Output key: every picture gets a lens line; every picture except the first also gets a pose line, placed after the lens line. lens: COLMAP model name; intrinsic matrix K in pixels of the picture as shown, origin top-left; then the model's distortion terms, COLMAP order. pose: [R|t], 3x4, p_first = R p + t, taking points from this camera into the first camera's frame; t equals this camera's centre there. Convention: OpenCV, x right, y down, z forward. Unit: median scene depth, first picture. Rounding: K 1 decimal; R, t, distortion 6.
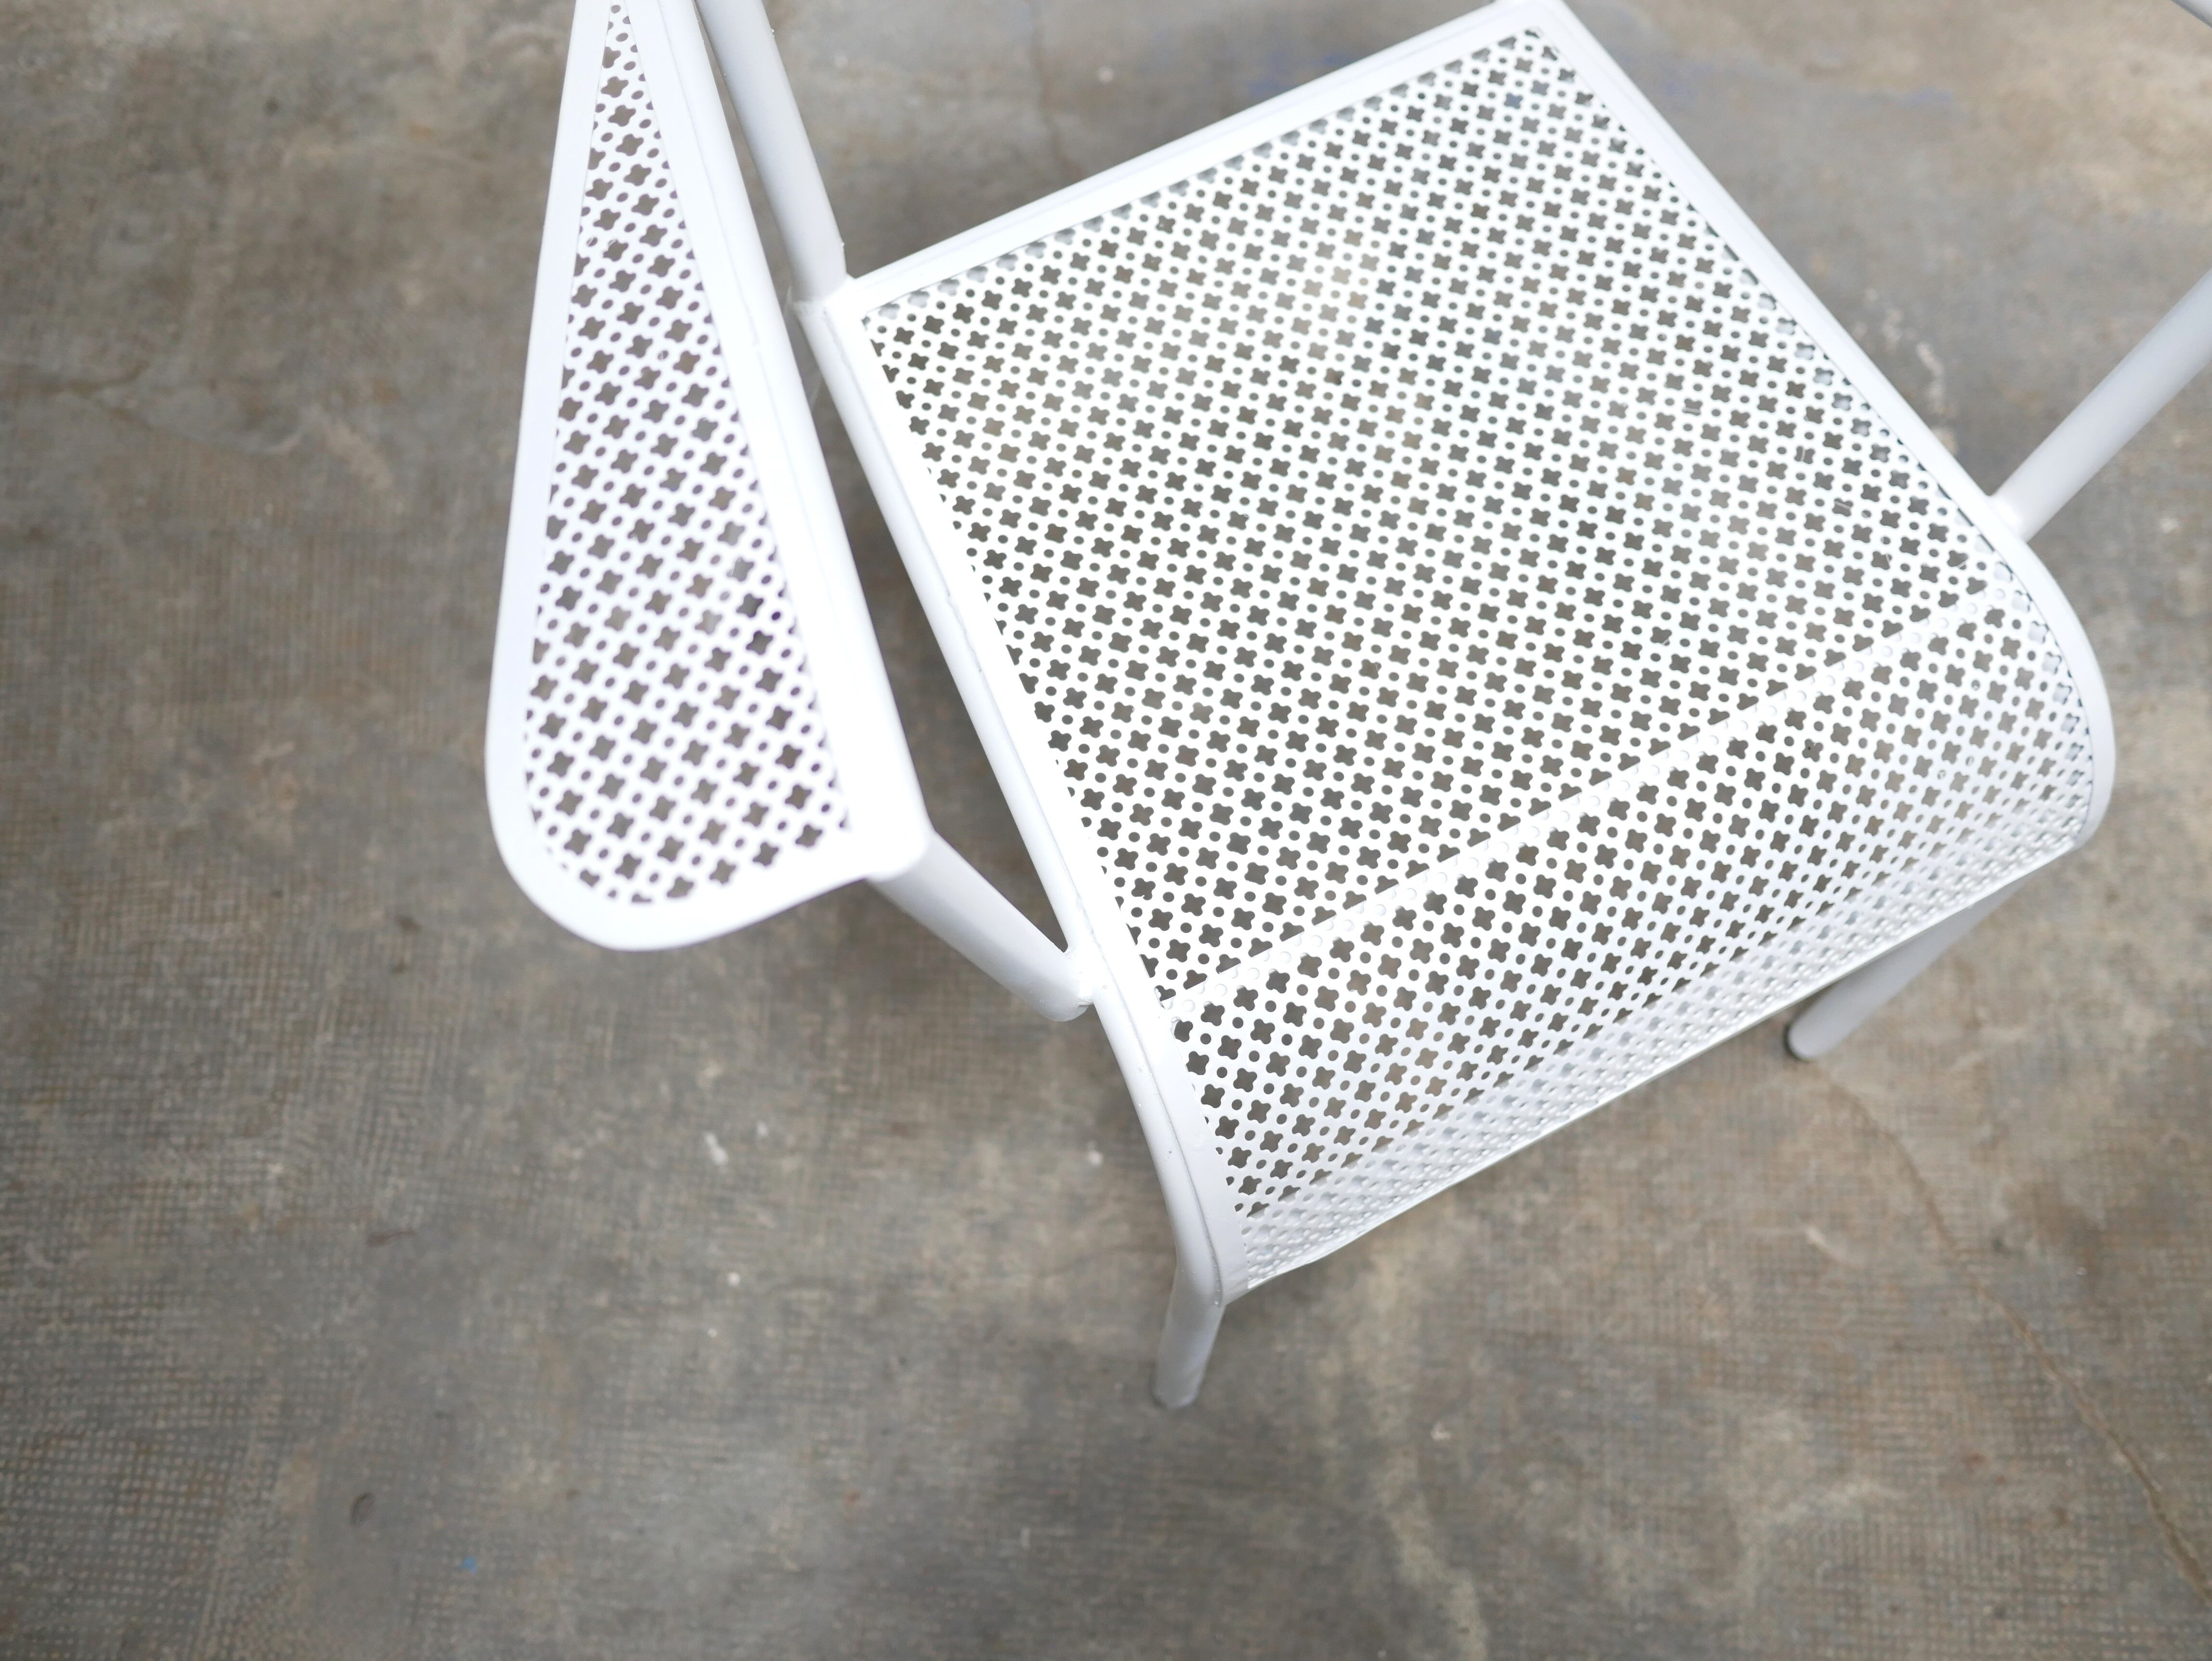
lens RADIAL K [[2471.8, 0, 1071.7], [0, 2471.8, 781.8], [0, 0, 1]] dist [-0.012739, 0.000000]
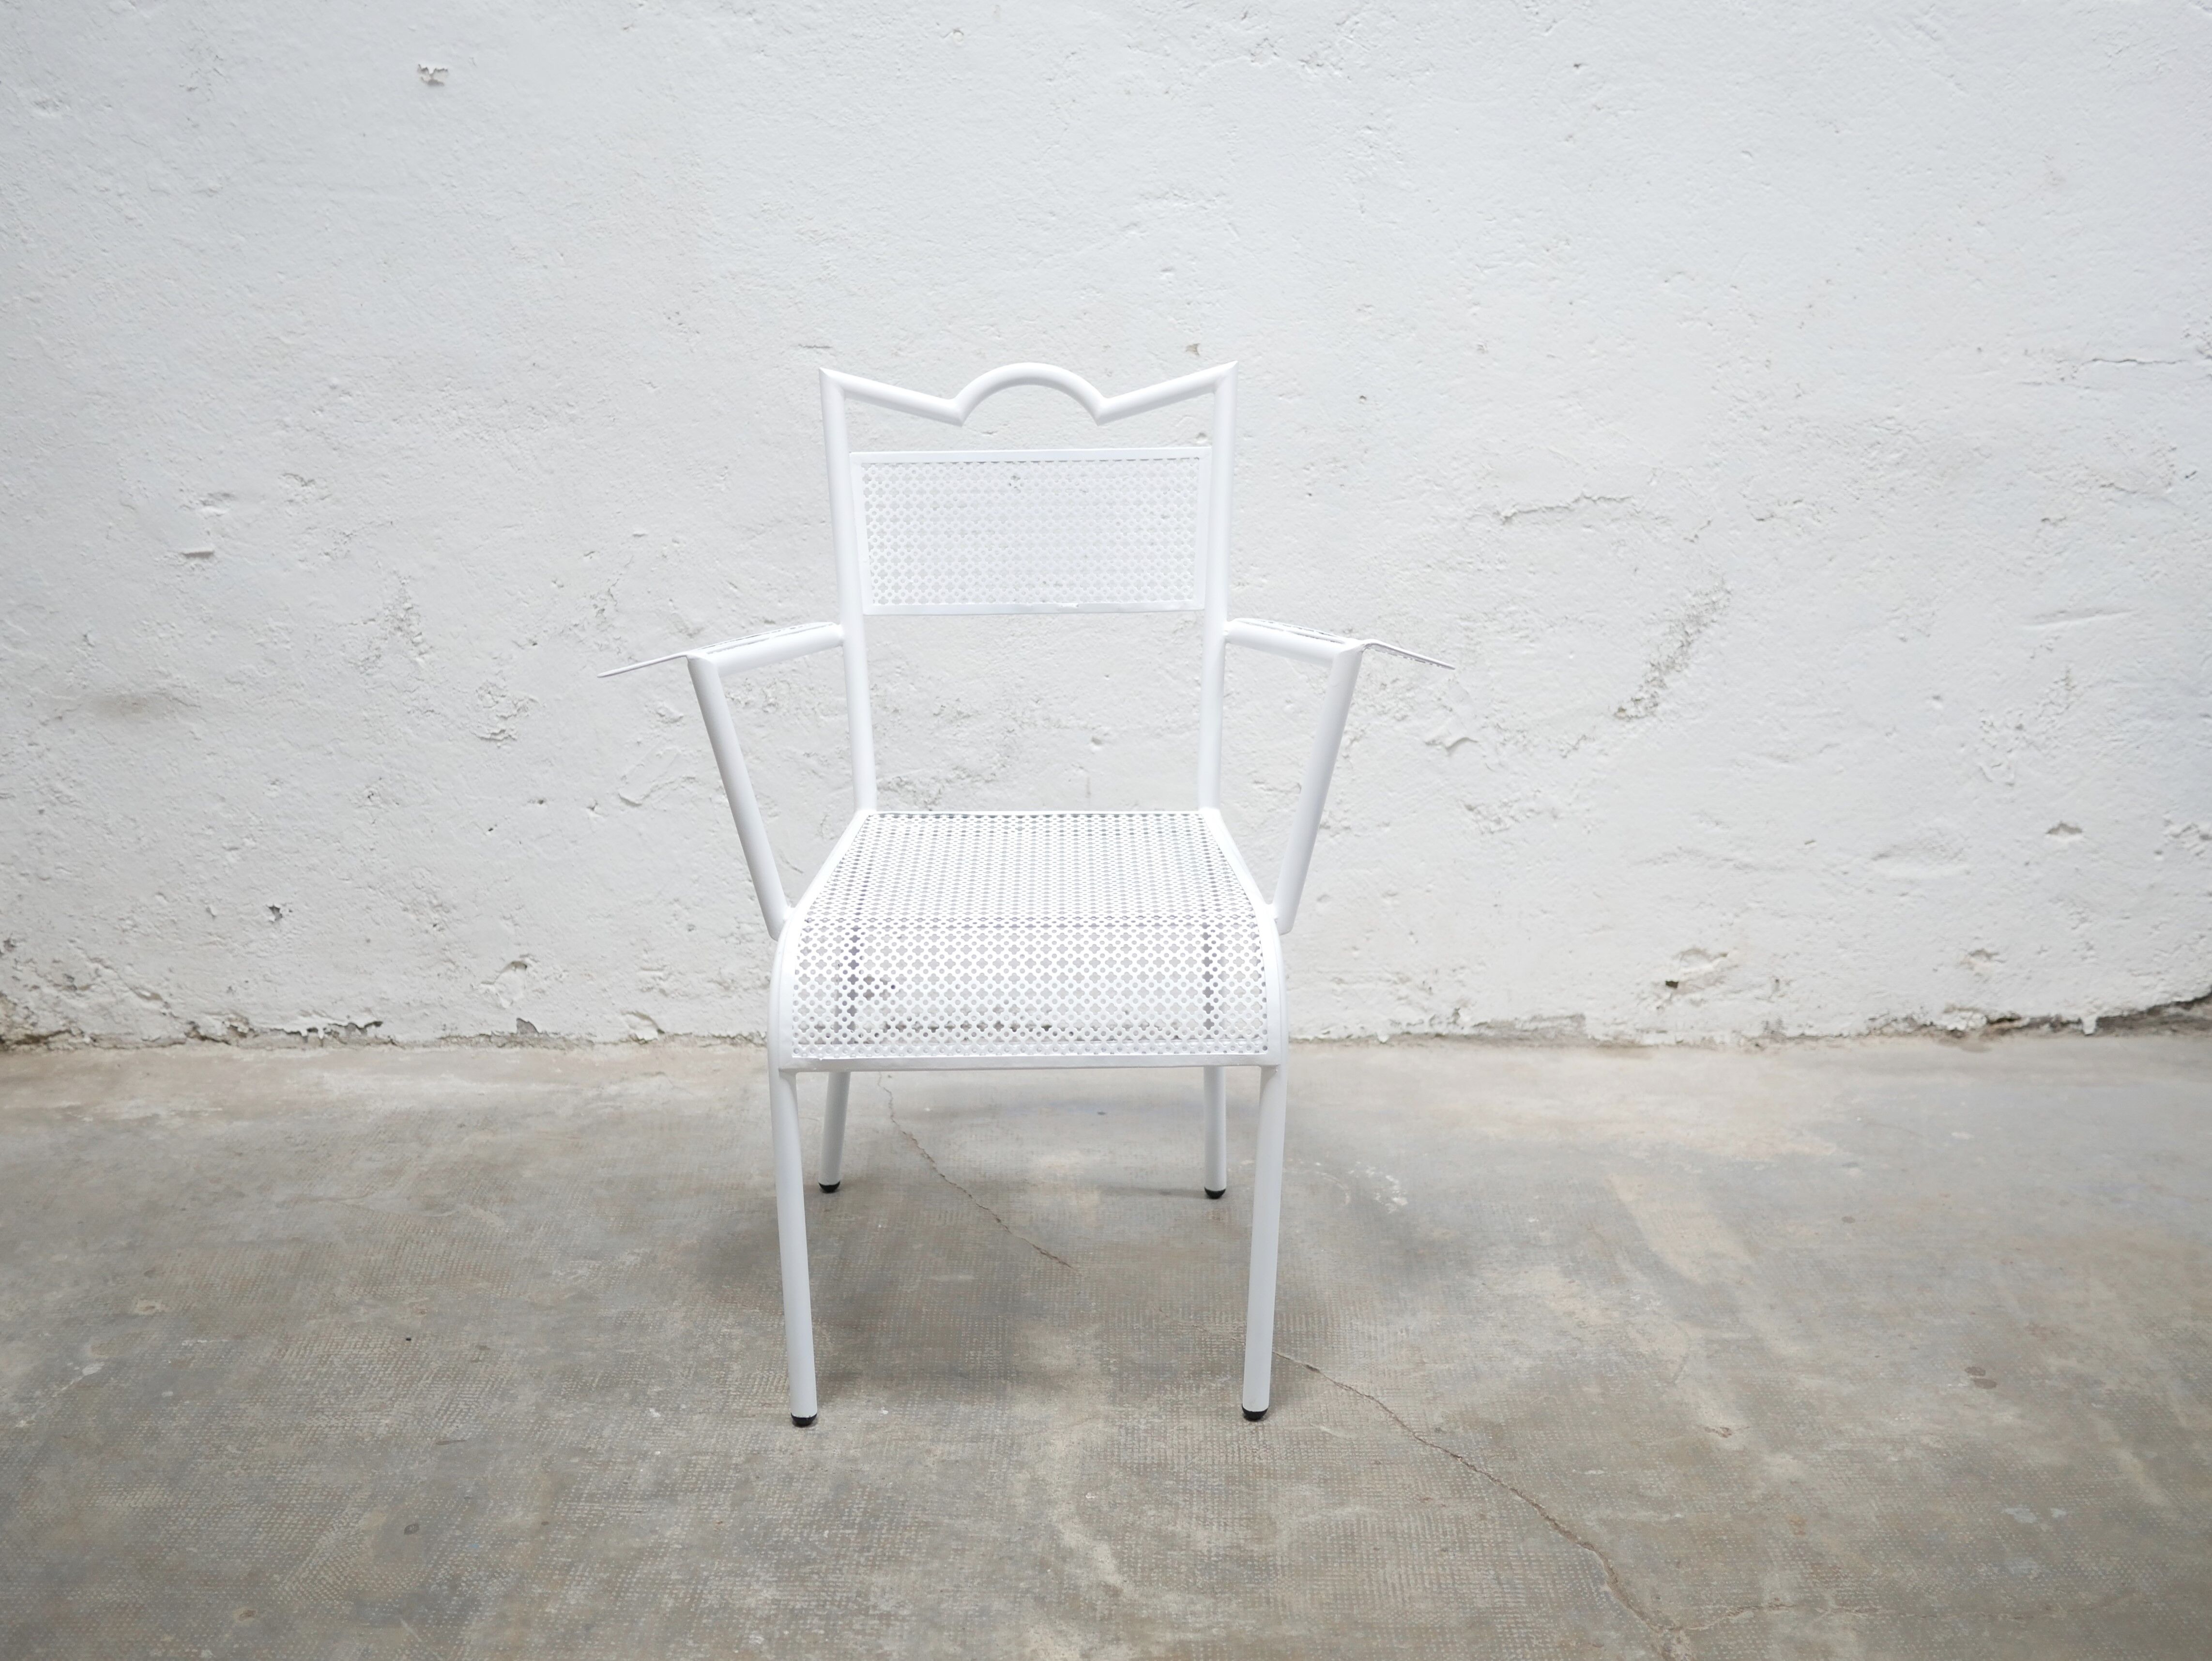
lens RADIAL K [[2472.1, 0, 1083.1], [0, 2472.1, 845.5], [0, 0, 1]] dist [-0.012739, 0.000000]
pose [[0.999491, -0.029157, 0.012934, 0.132089], [0.028108, 0.613436, -0.789244, 1.230433], [0.015078, 0.789206, 0.613944, -0.306450]]
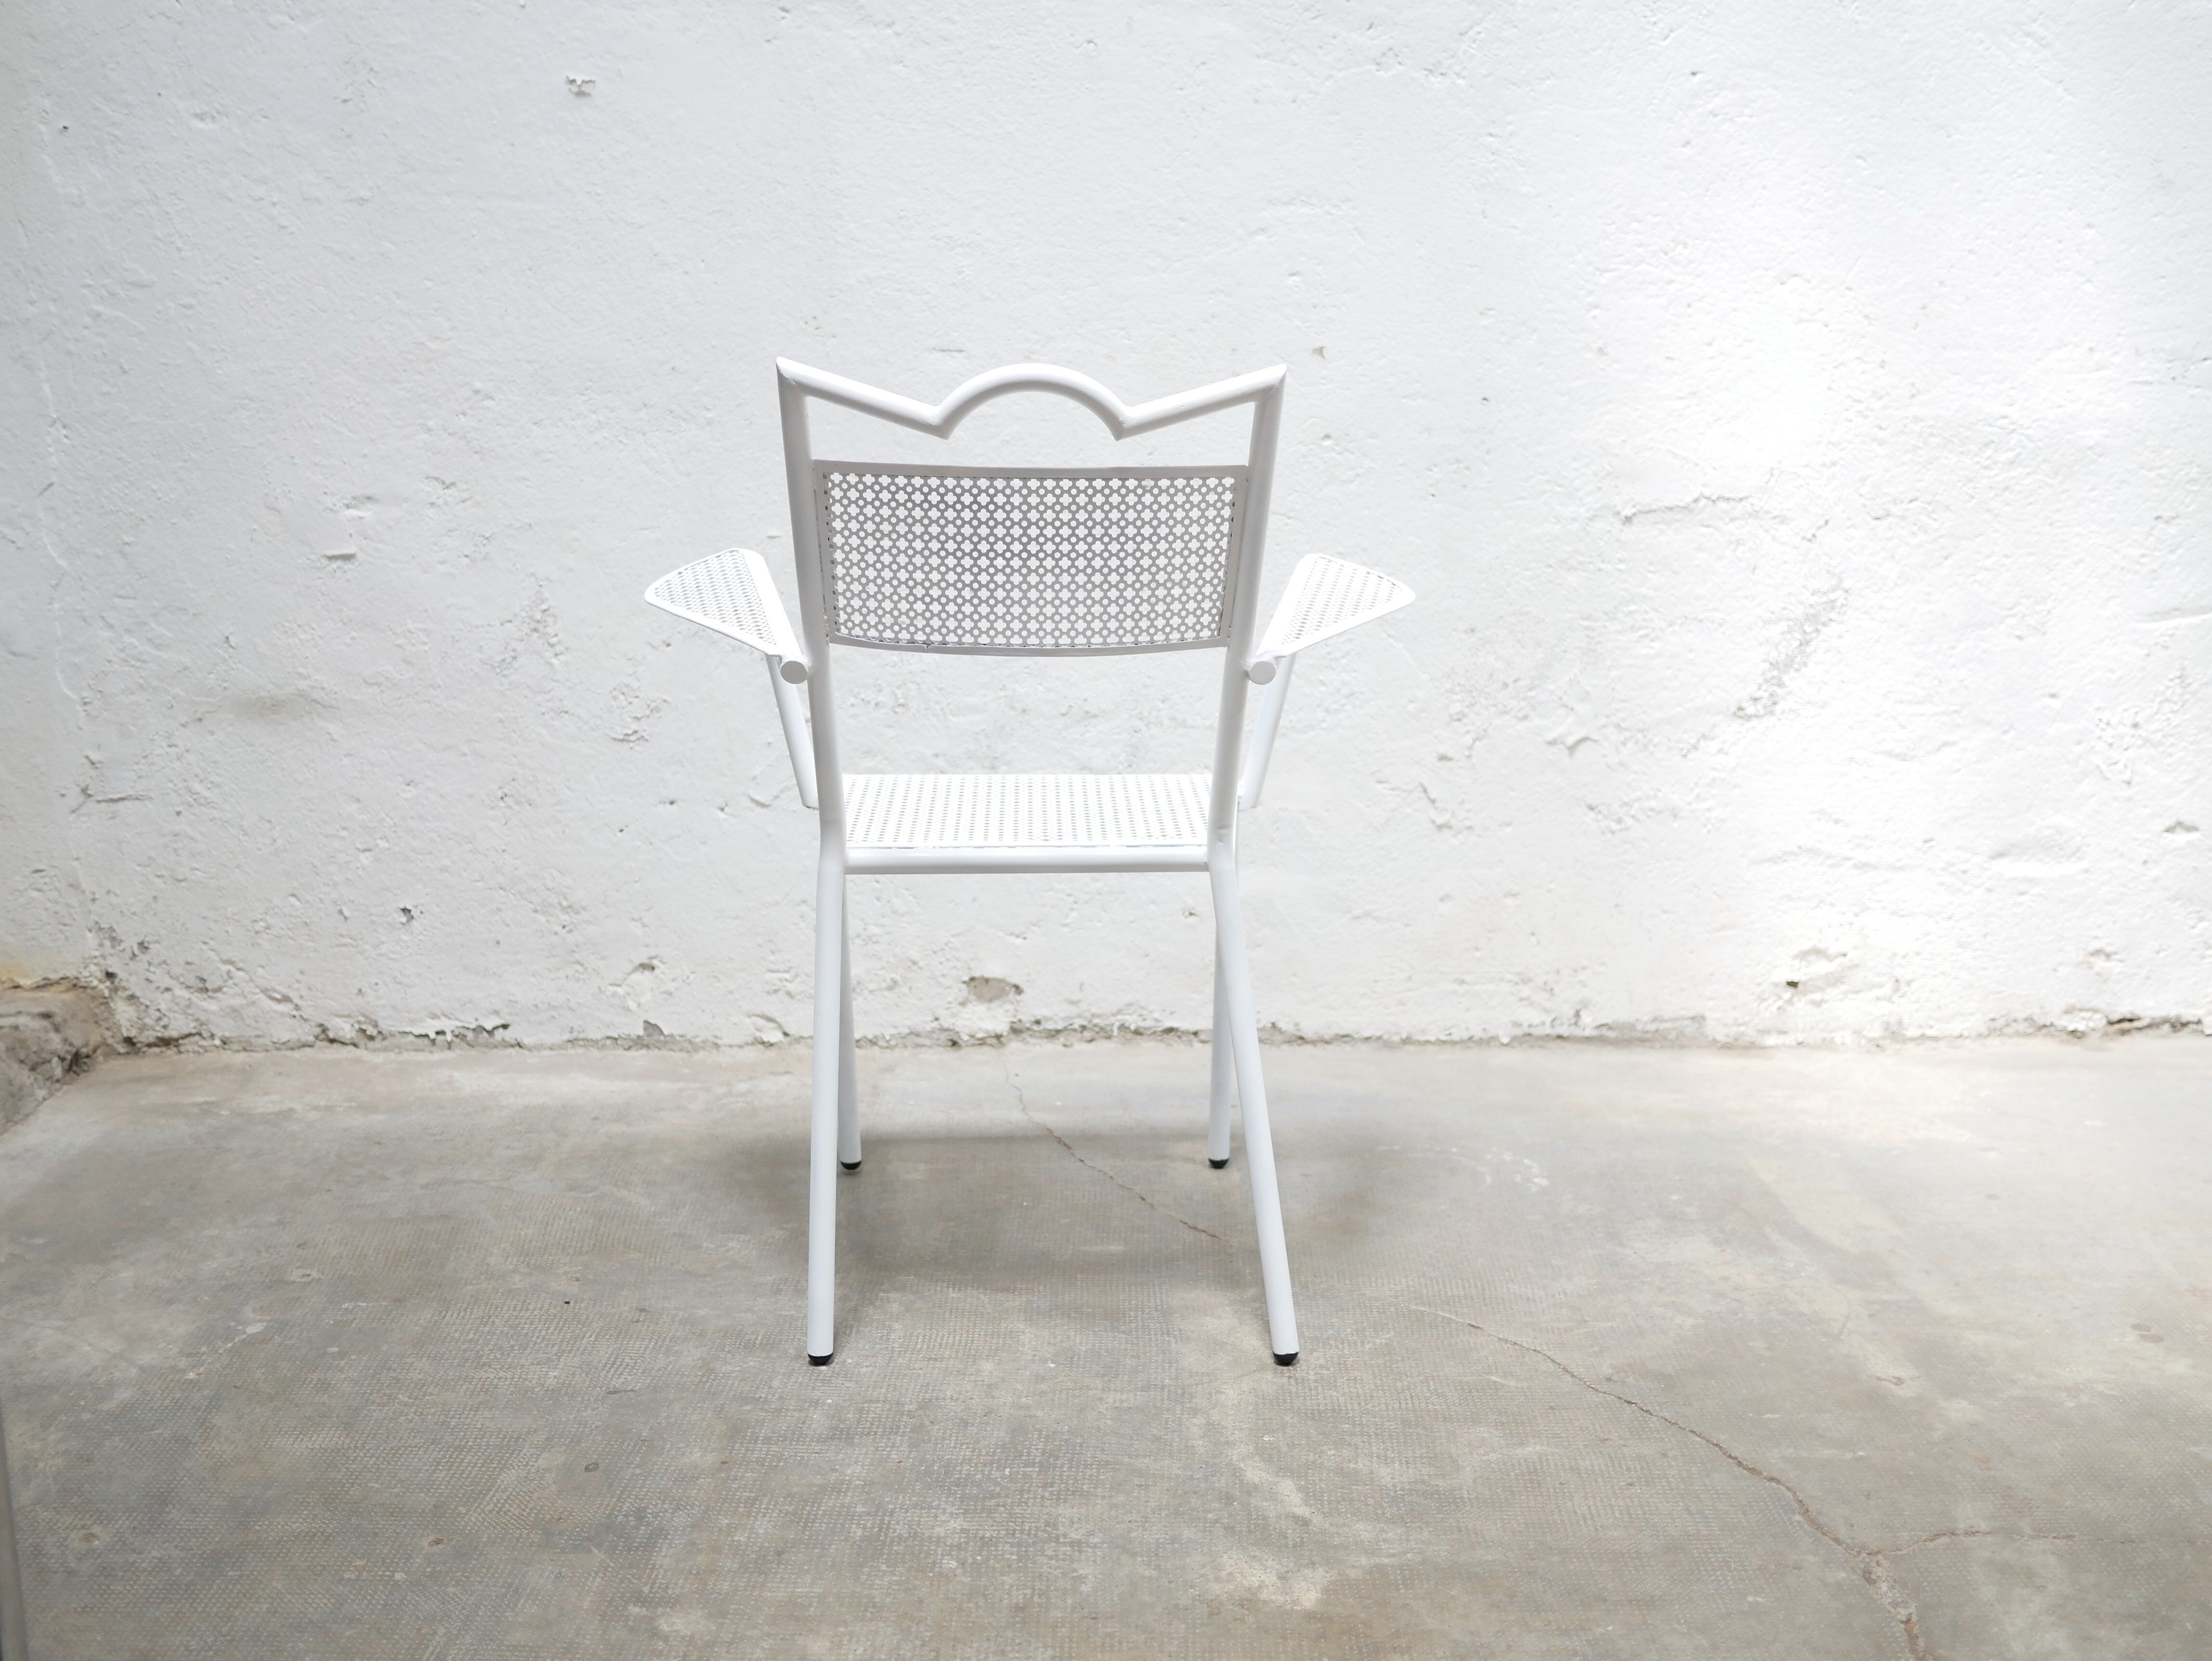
lens RADIAL K [[2471.8, 0, 1080.4], [0, 2471.8, 833.2], [0, 0, 1]] dist [-0.012739, 0.000000]
pose [[0.999487, -0.031228, 0.007146, 0.028094], [0.023627, 0.567949, -0.822725, 1.312189], [0.021634, 0.822471, 0.568395, -0.225360]]
